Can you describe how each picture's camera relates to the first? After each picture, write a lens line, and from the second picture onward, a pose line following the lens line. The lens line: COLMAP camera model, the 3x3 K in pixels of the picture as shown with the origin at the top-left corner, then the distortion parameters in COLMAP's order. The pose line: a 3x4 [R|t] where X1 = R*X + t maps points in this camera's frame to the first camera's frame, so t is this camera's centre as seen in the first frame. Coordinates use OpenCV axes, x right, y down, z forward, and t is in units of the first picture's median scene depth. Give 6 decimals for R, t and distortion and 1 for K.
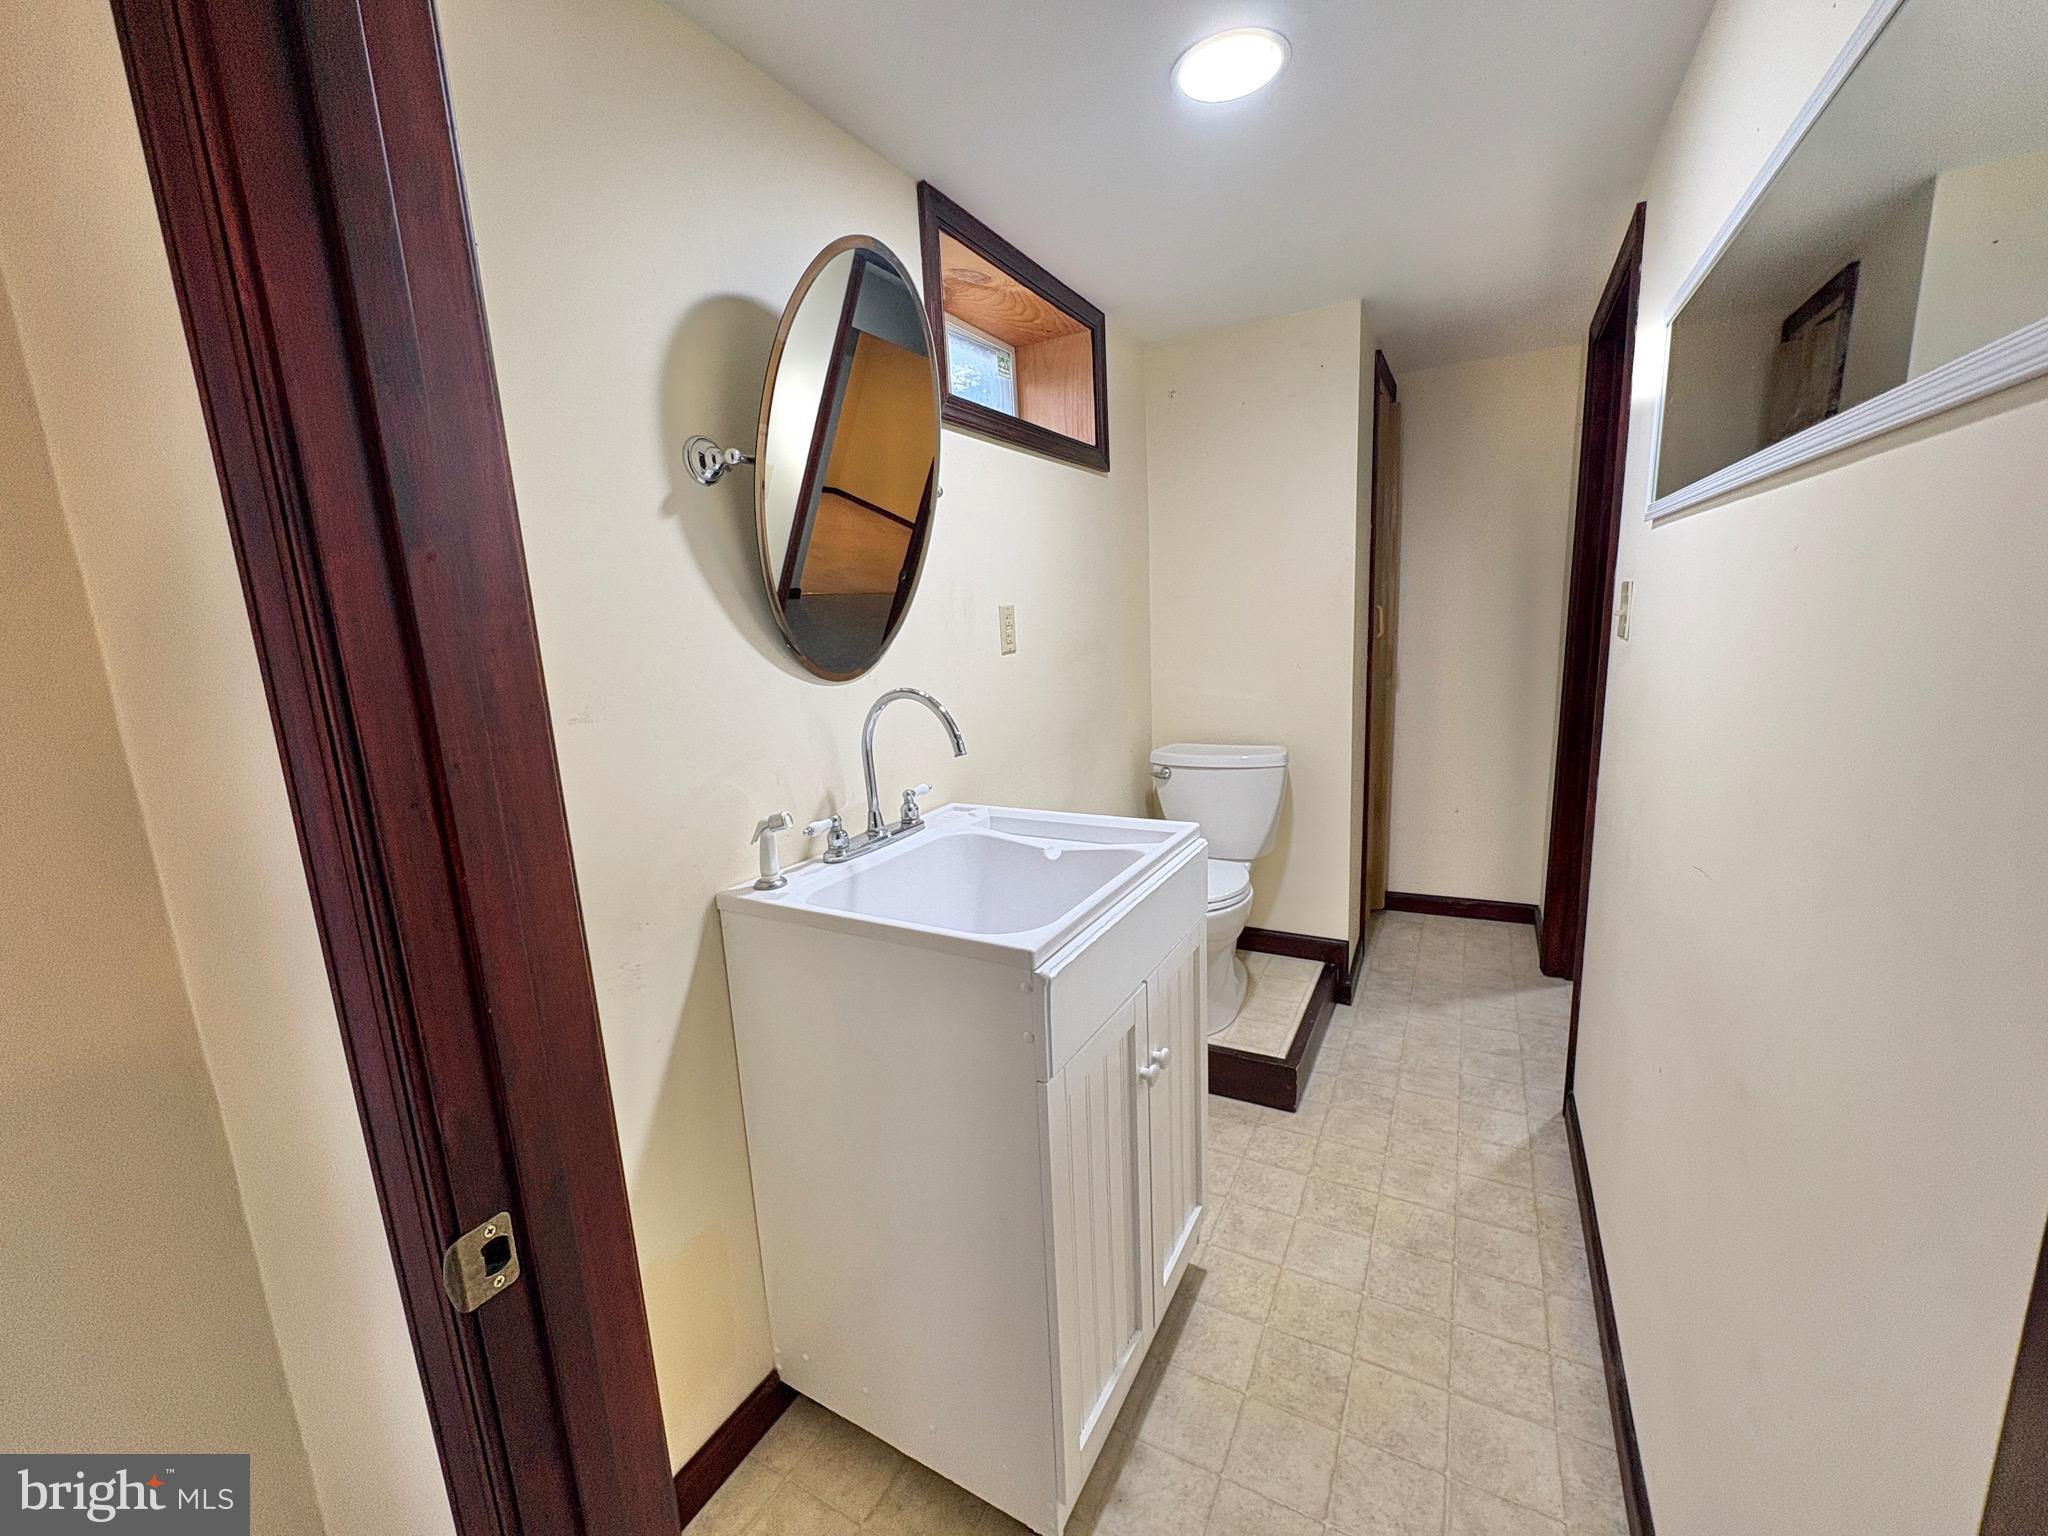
lens RADIAL K [[813.6, 0, 1024.0], [0, 813.6, 768.0], [0, 0, 1]] dist [-0.000443, -0.000571]
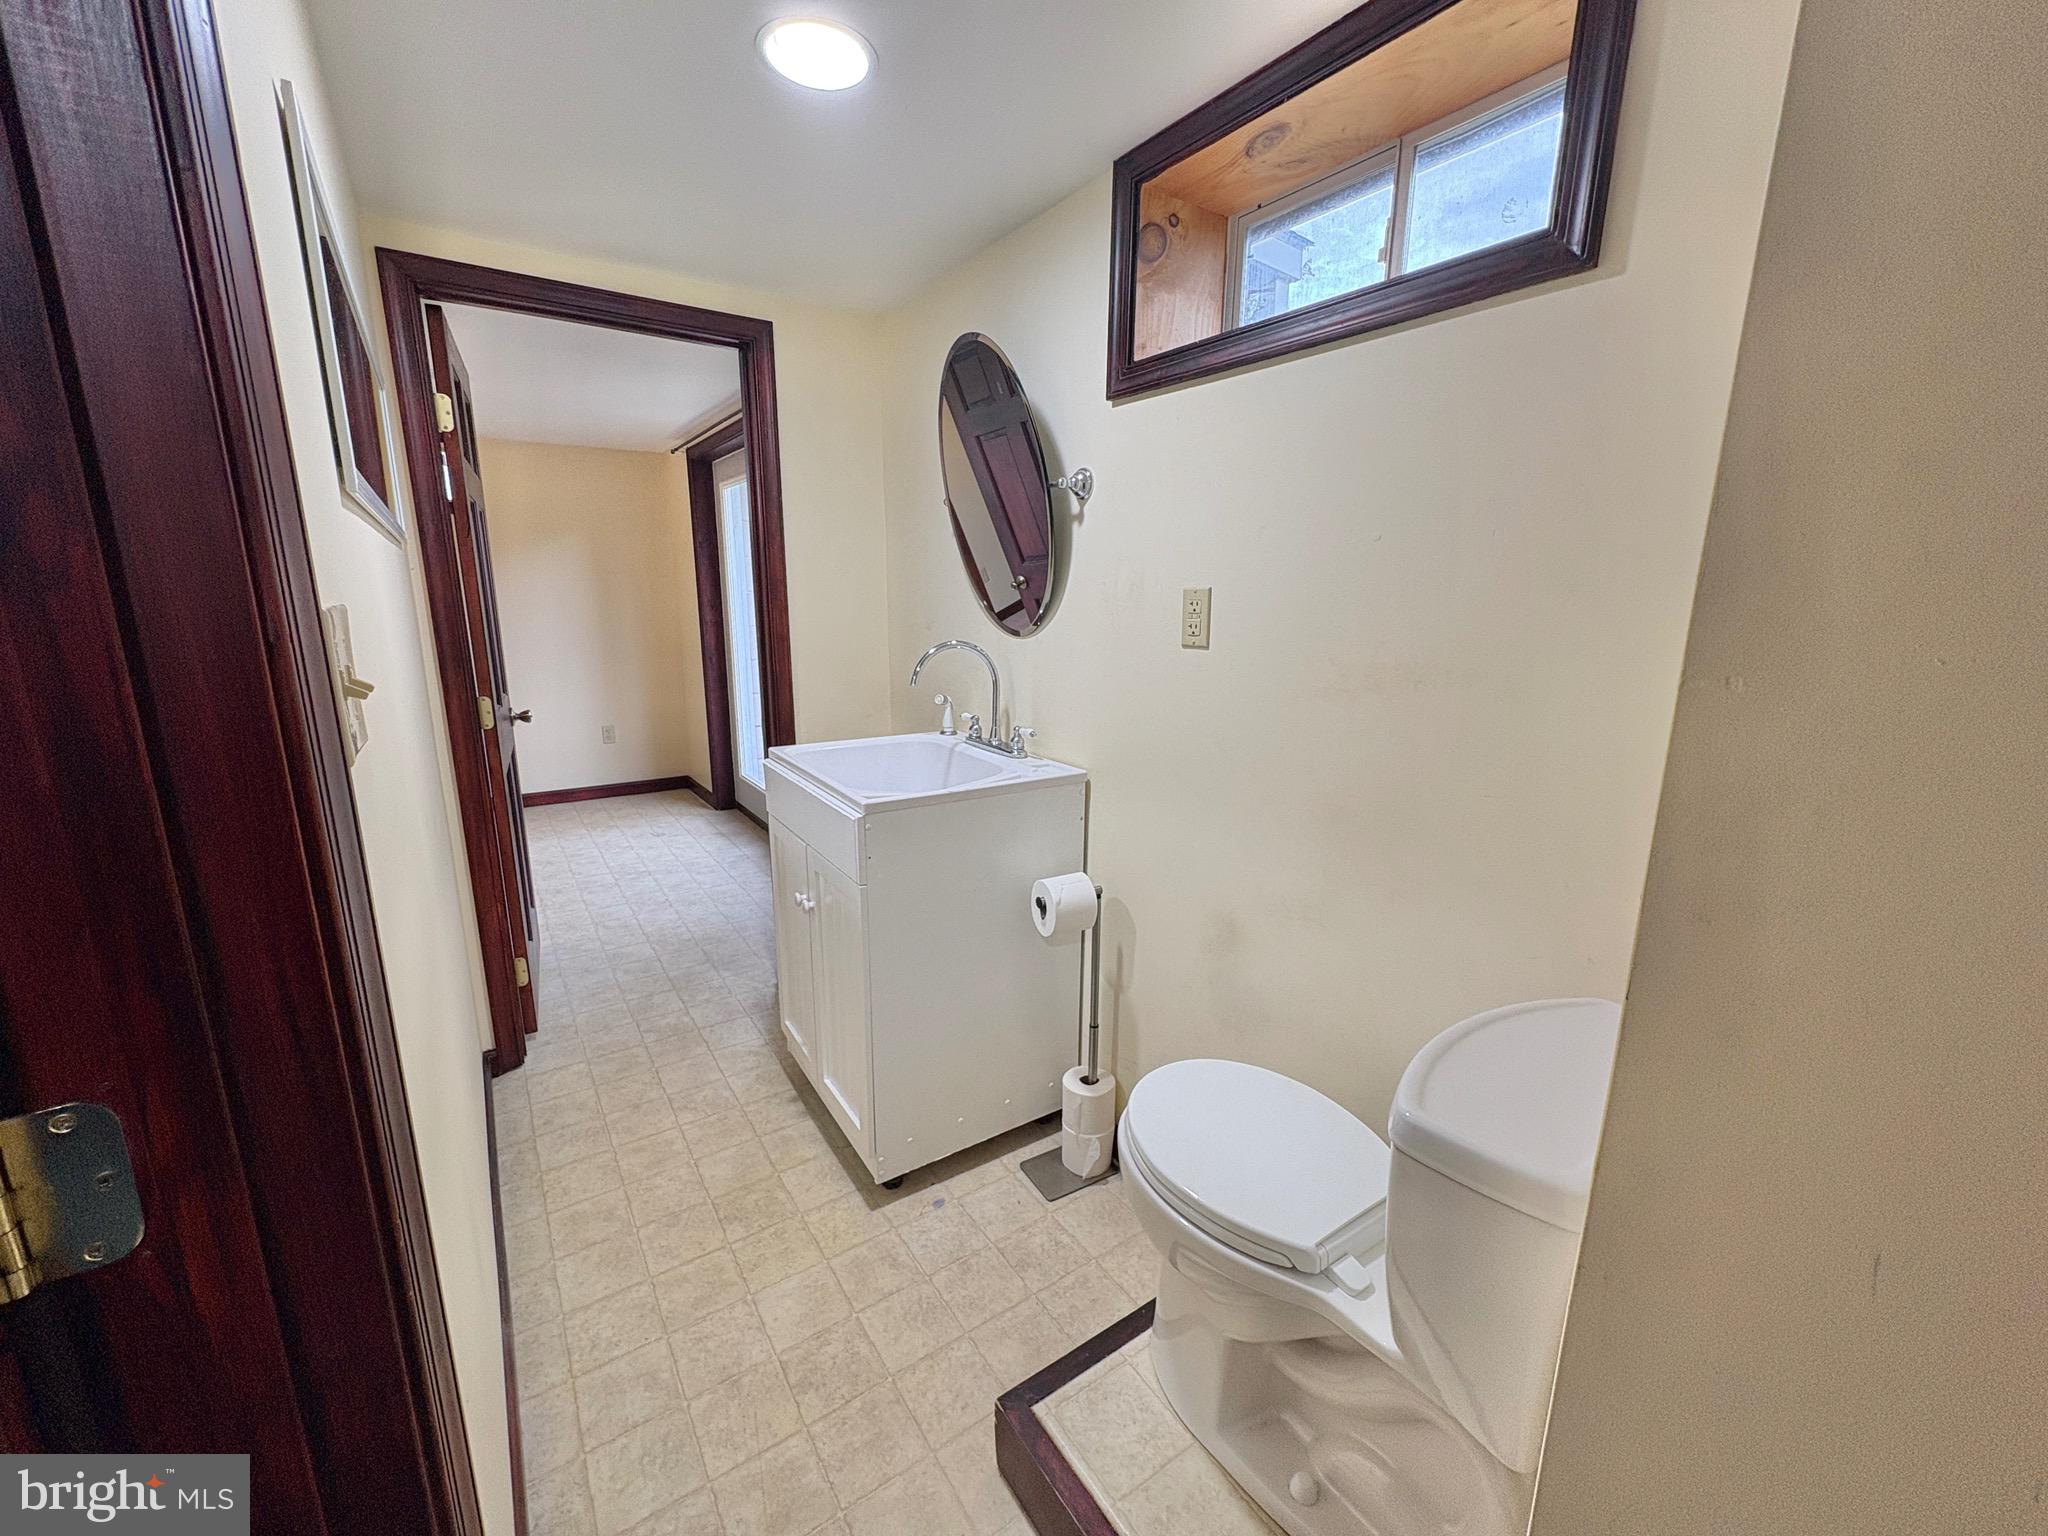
lens RADIAL K [[813.6, 0, 1024.0], [0, 813.6, 768.0], [0, 0, 1]] dist [-0.000443, -0.000571]
pose [[-0.449866, 0.238668, -0.860615, 0.975234], [-0.153181, 0.928731, 0.337630, -0.347455], [0.879862, 0.283718, -0.381245, 1.499007]]
